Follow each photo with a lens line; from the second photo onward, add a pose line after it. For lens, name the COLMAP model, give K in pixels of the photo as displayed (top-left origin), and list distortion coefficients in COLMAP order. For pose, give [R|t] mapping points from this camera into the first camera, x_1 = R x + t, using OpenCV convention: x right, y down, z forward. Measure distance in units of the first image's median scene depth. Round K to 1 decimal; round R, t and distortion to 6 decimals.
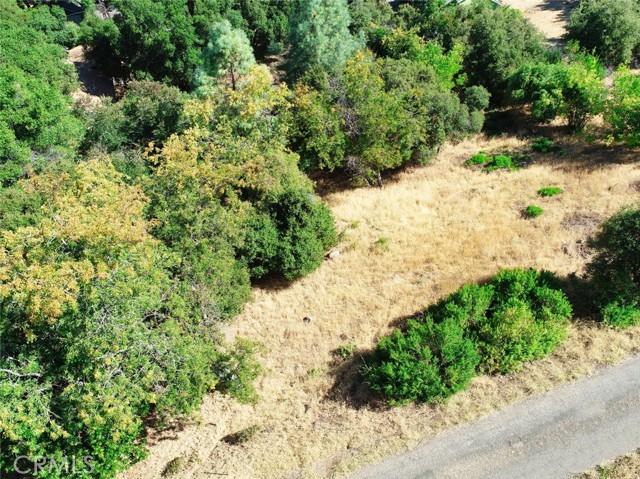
lens RADIAL K [[487.6, 0, 320.0], [0, 487.6, 239.5], [0, 0, 1]] dist [-0.011143, 0.005764]
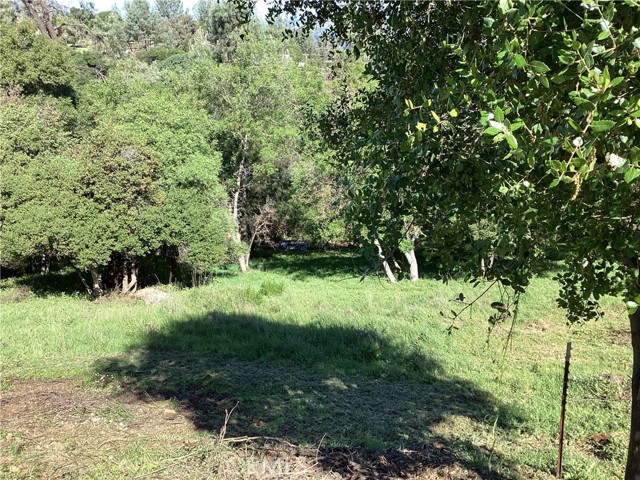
lens RADIAL K [[572.9, 0, 320.0], [0, 572.9, 240.0], [0, 0, 1]] dist [0.115401, -0.207825]
pose [[0.775961, 0.165941, -0.608562, 0.474456], [-0.429790, 0.845254, -0.317532, 0.089201], [0.461698, 0.507946, 0.727204, 0.620477]]
